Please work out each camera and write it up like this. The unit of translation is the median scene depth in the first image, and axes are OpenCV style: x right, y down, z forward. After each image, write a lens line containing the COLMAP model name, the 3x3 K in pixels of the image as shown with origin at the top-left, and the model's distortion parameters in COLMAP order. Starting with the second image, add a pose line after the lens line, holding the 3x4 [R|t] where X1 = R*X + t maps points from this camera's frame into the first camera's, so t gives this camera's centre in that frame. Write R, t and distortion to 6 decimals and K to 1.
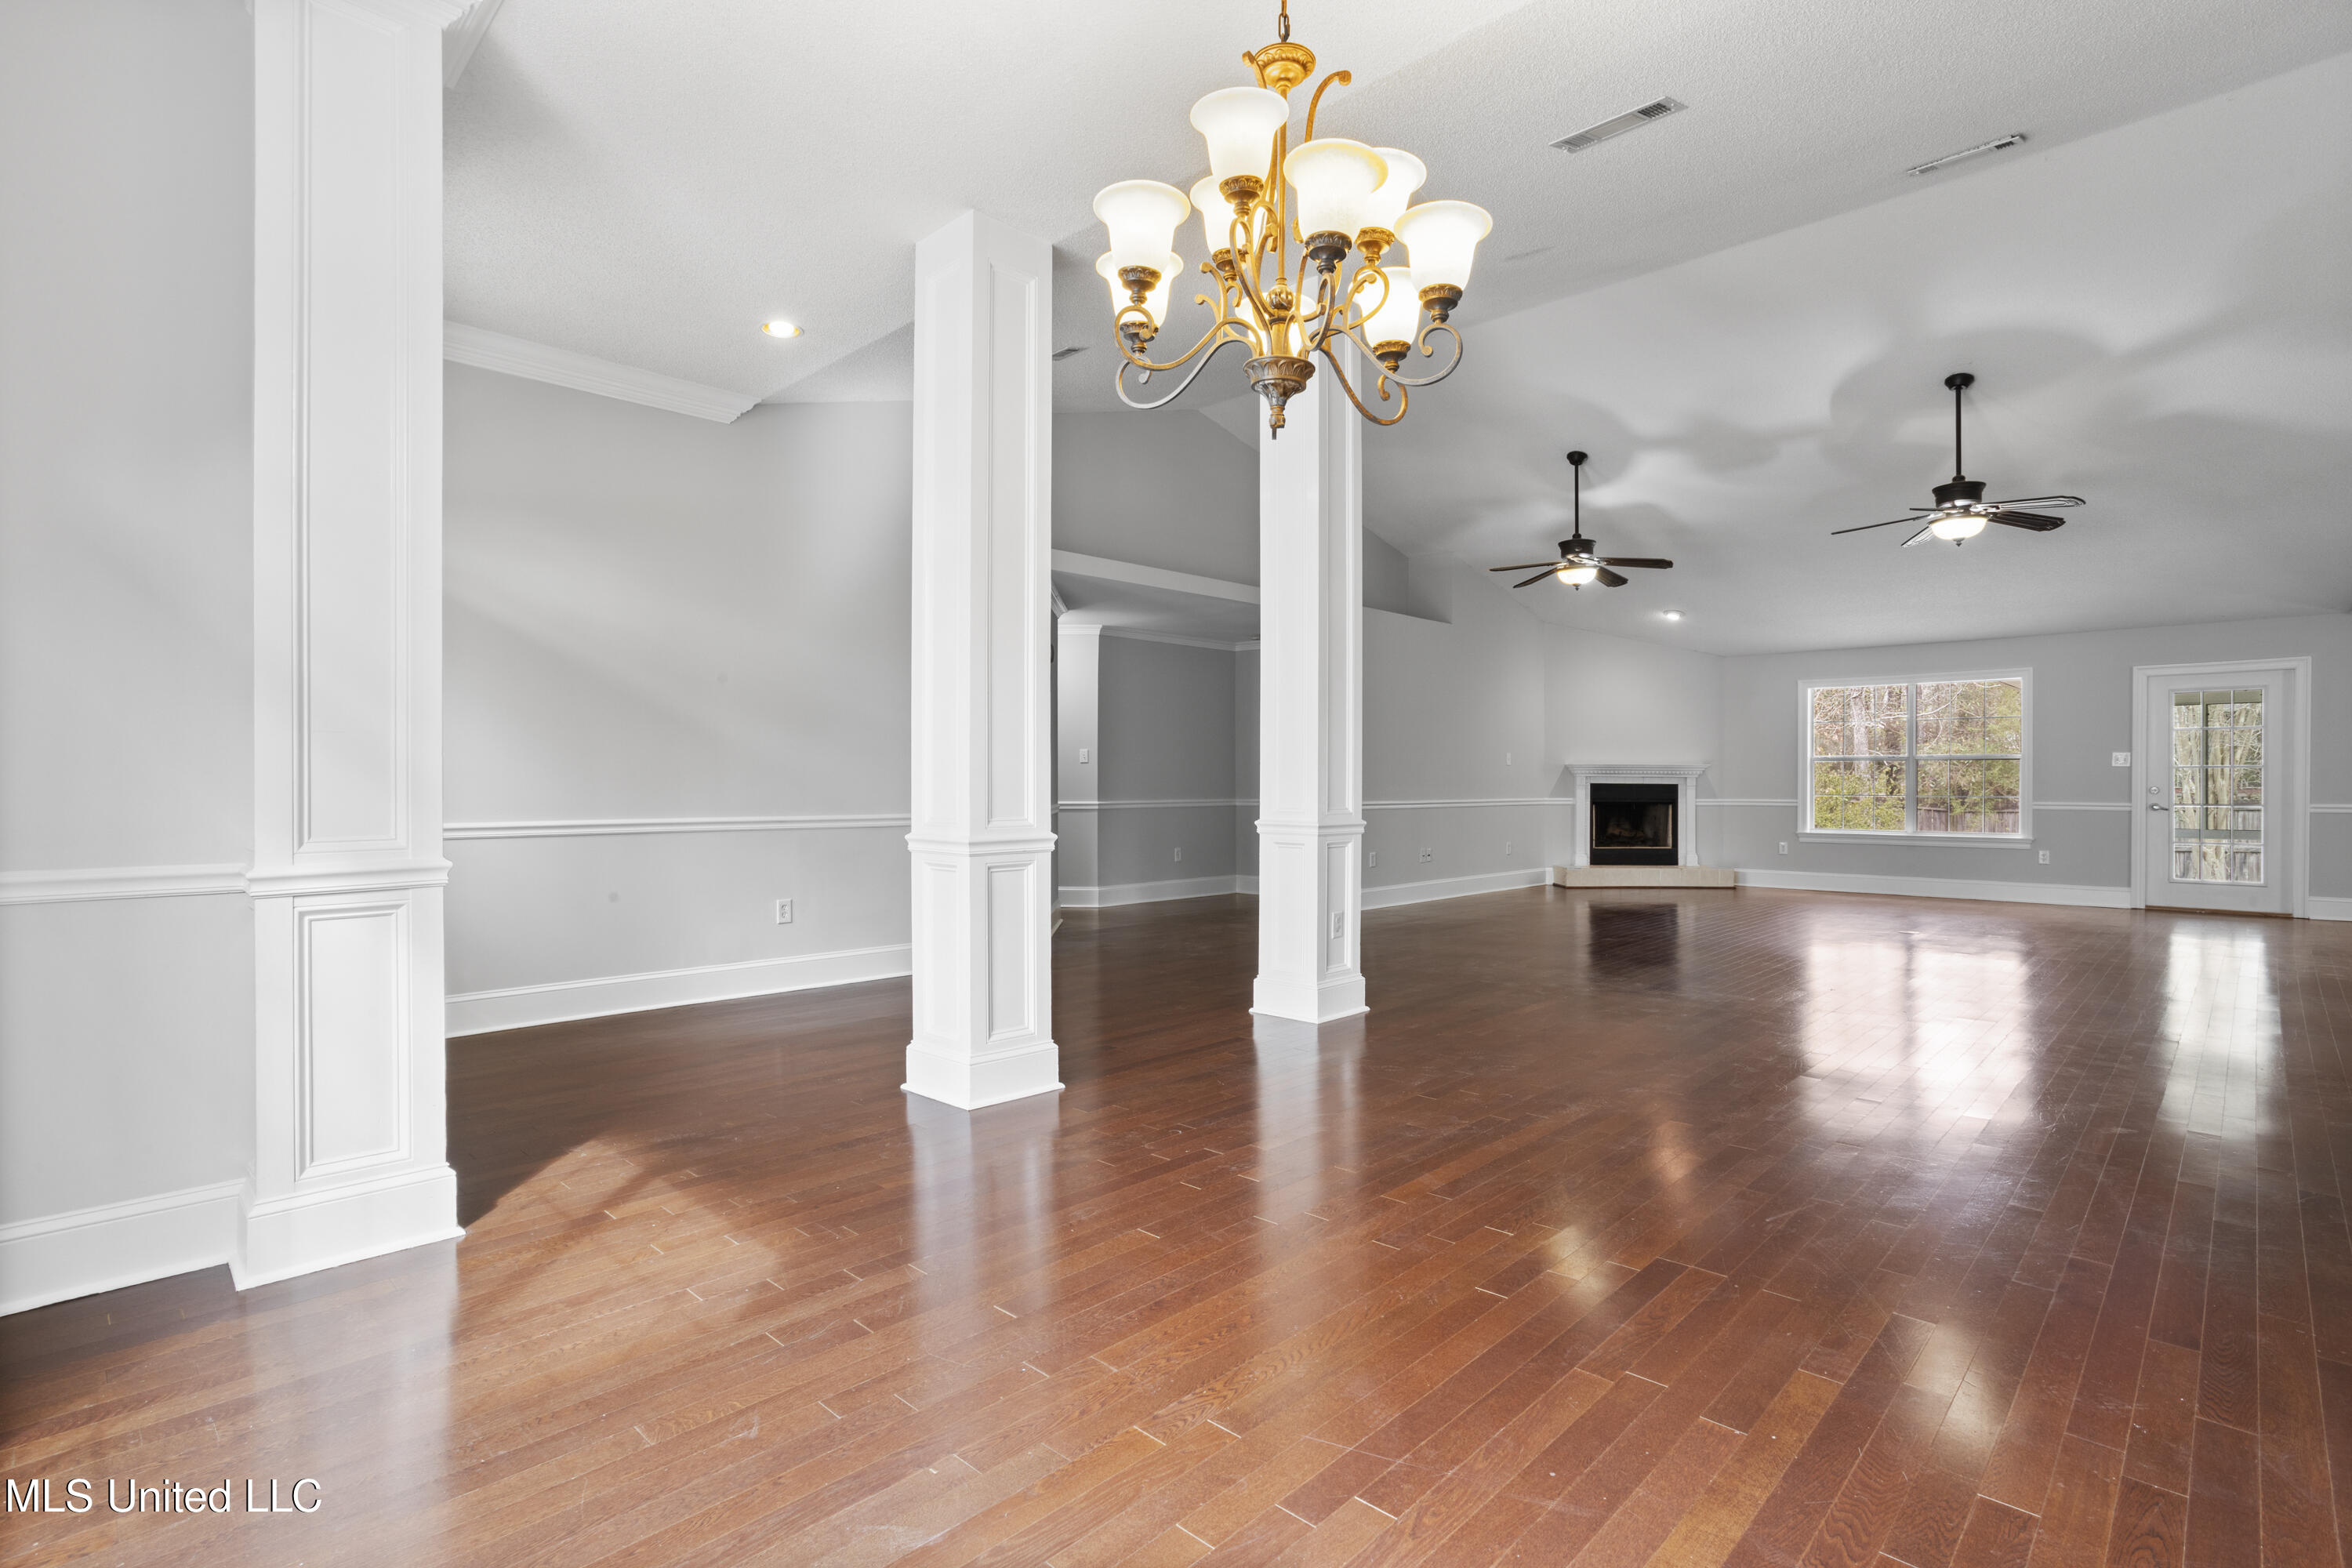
lens RADIAL K [[1131.5, 0, 1125.8], [0, 1131.5, 776.5], [0, 0, 1]] dist [-0.034131, 0.007282]
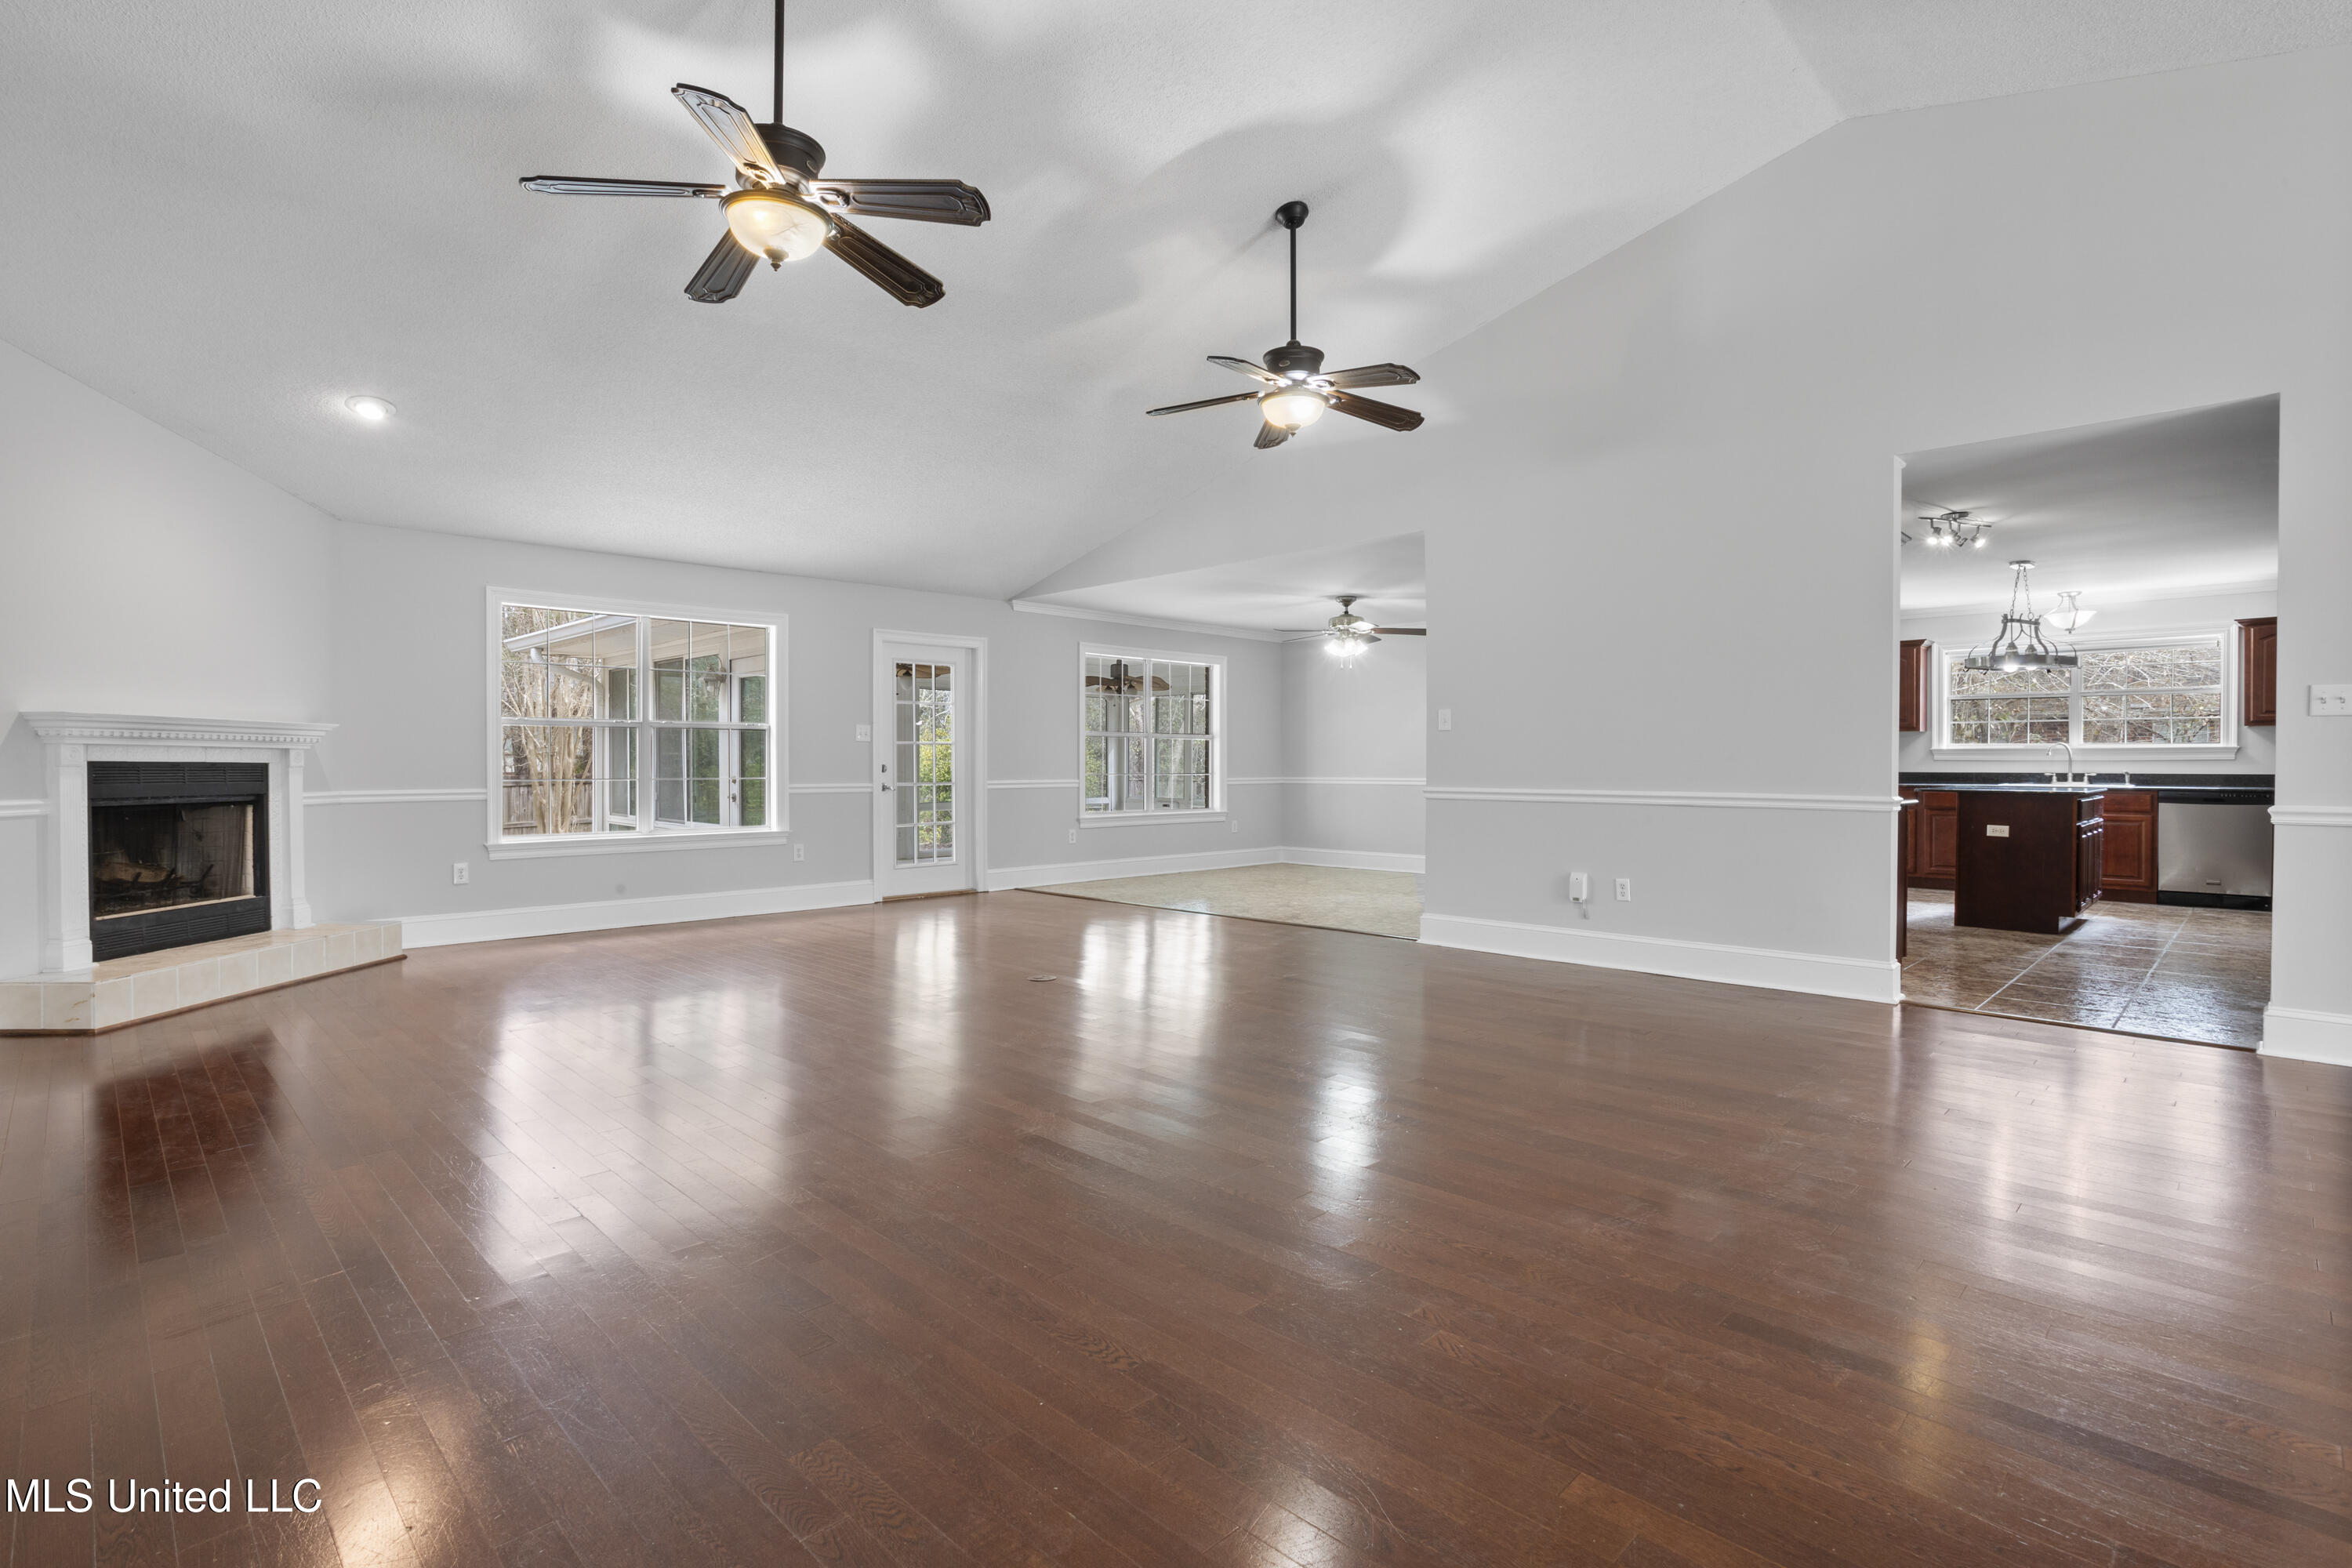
lens RADIAL K [[1131.5, 0, 1165.4], [0, 1131.5, 768.4], [0, 0, 1]] dist [-0.034131, 0.007282]
pose [[-0.028836, -0.007877, 0.999553, 0.007031], [-0.007296, 0.999944, 0.007670, 0.002846], [-0.999558, -0.007071, -0.028892, 0.650699]]
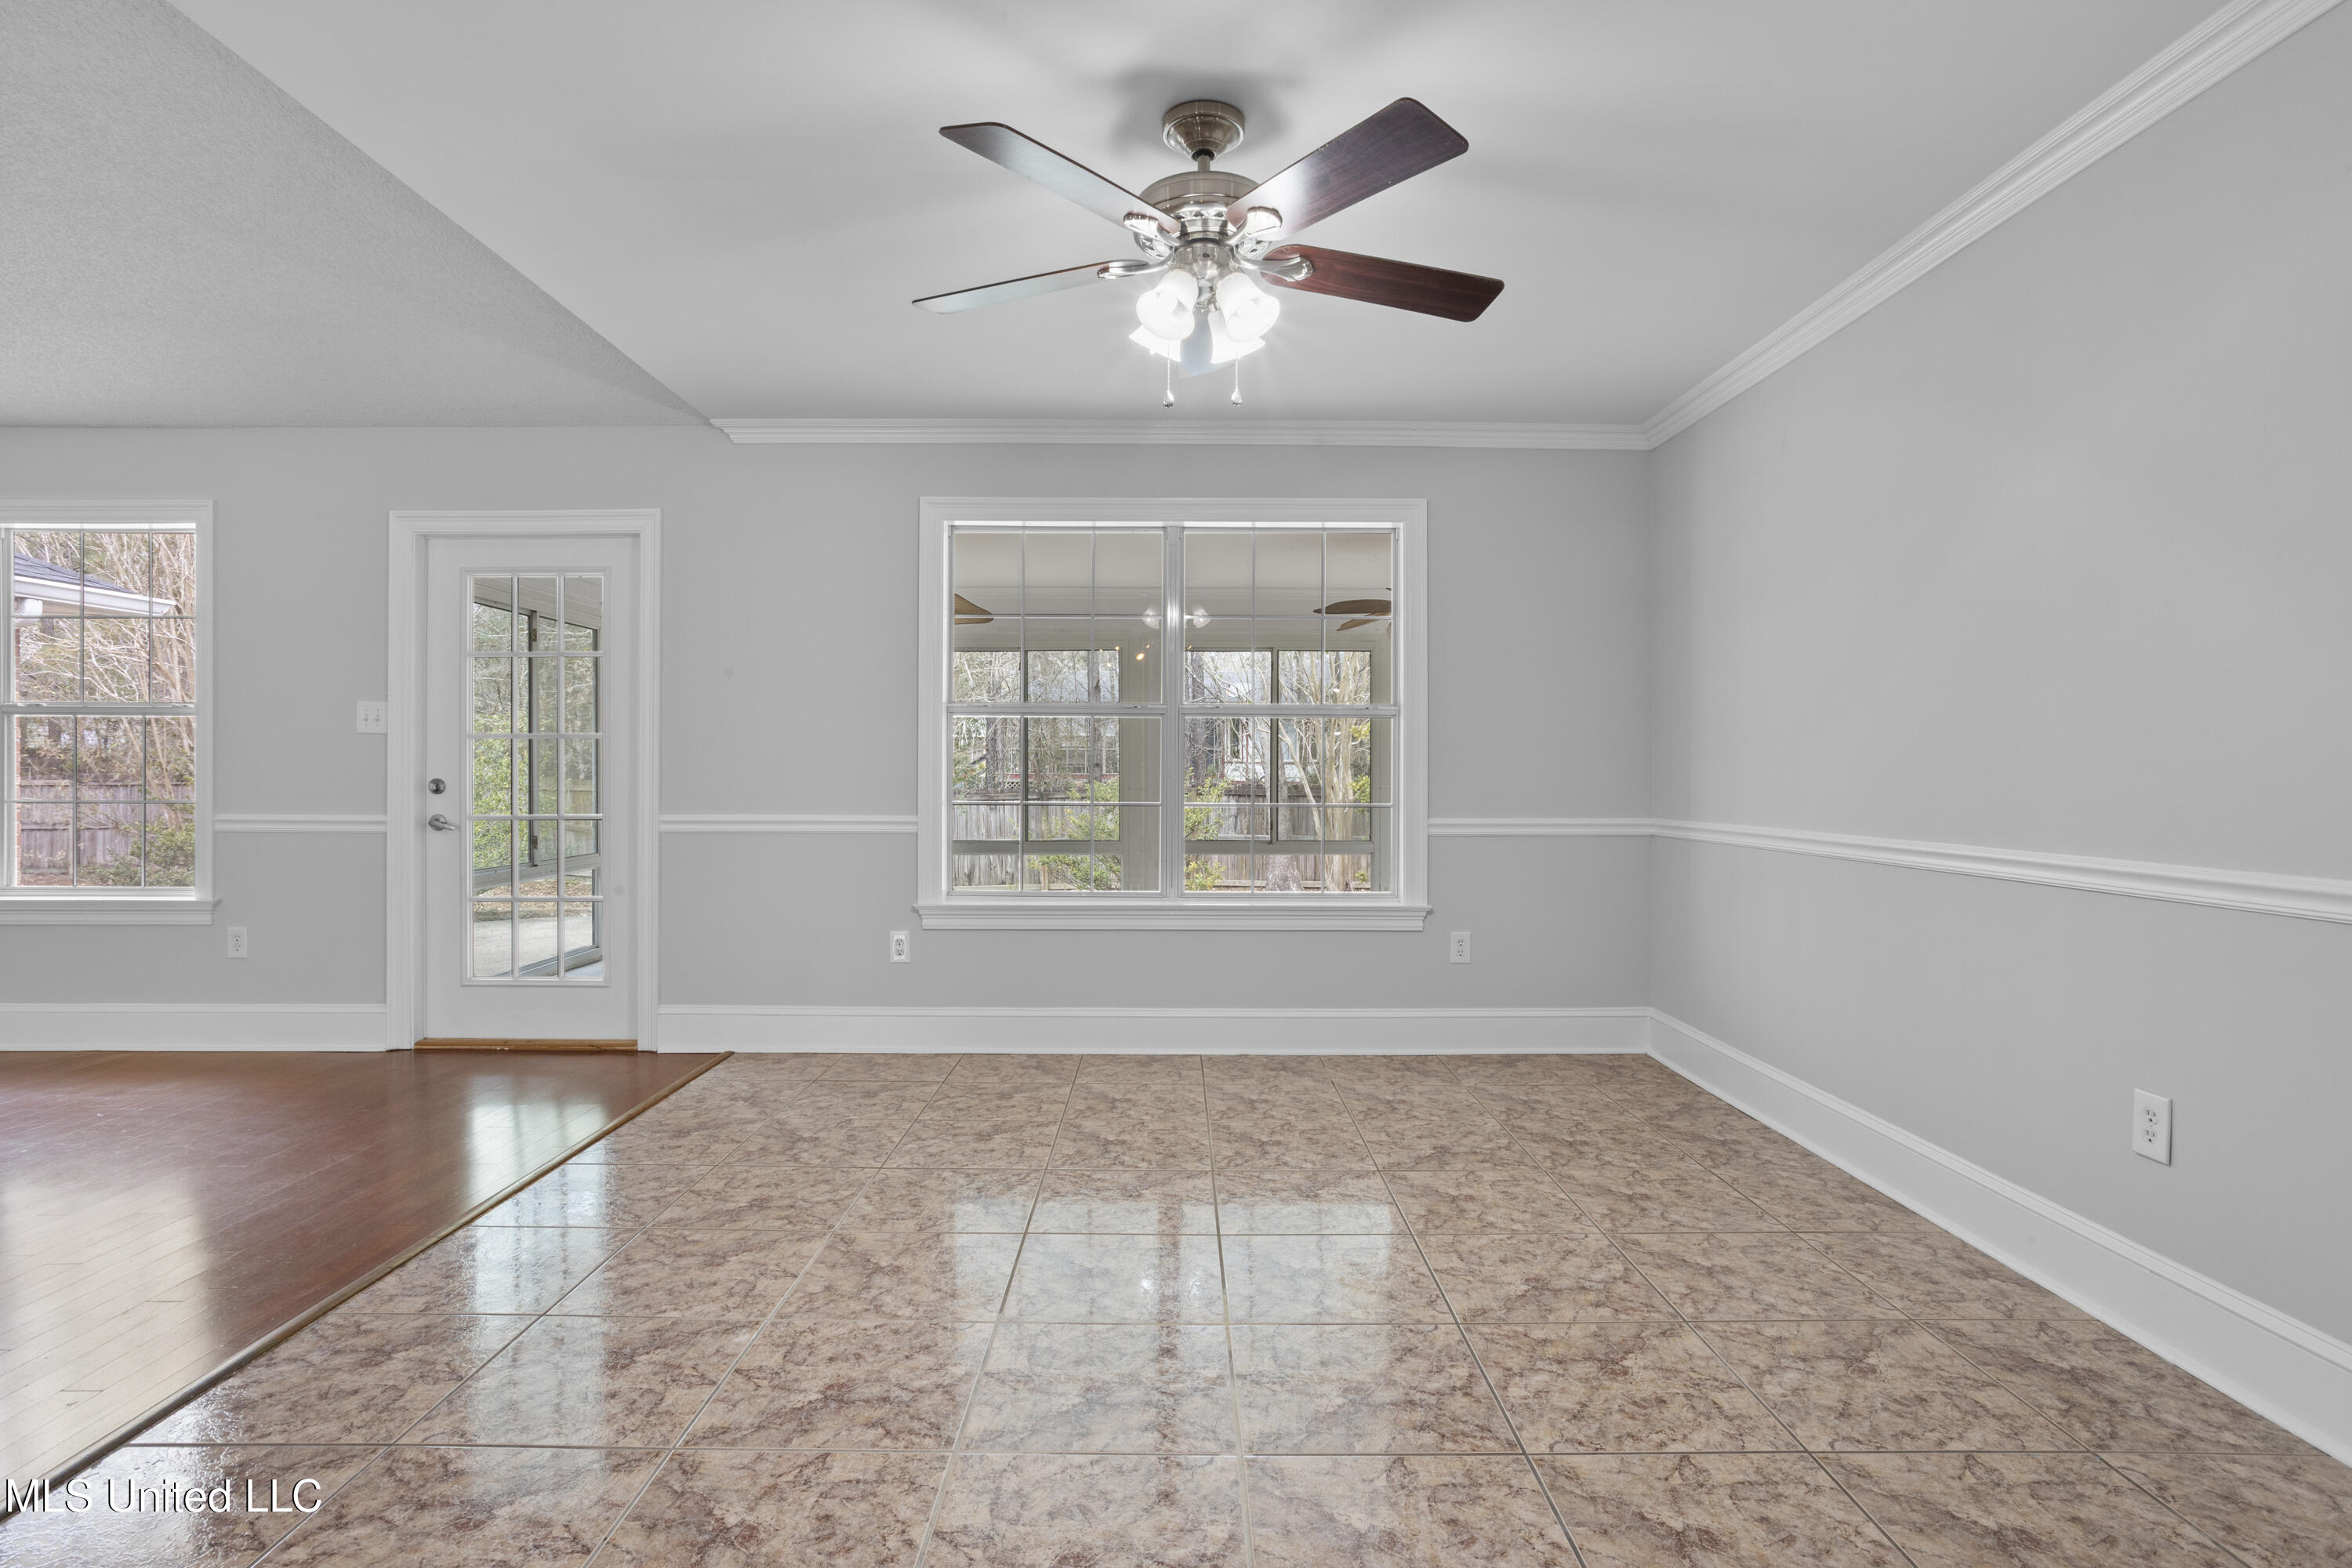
lens RADIAL K [[1192.0, 0, 1169.1], [0, 1192.0, 777.2], [0, 0, 1]] dist [-0.004781, 0.001694]
pose [[0.692426, -0.004263, 0.721477, 0.642798], [-0.005580, 0.999921, 0.011263, 0.000787], [-0.721468, -0.011824, 0.692347, 0.360714]]
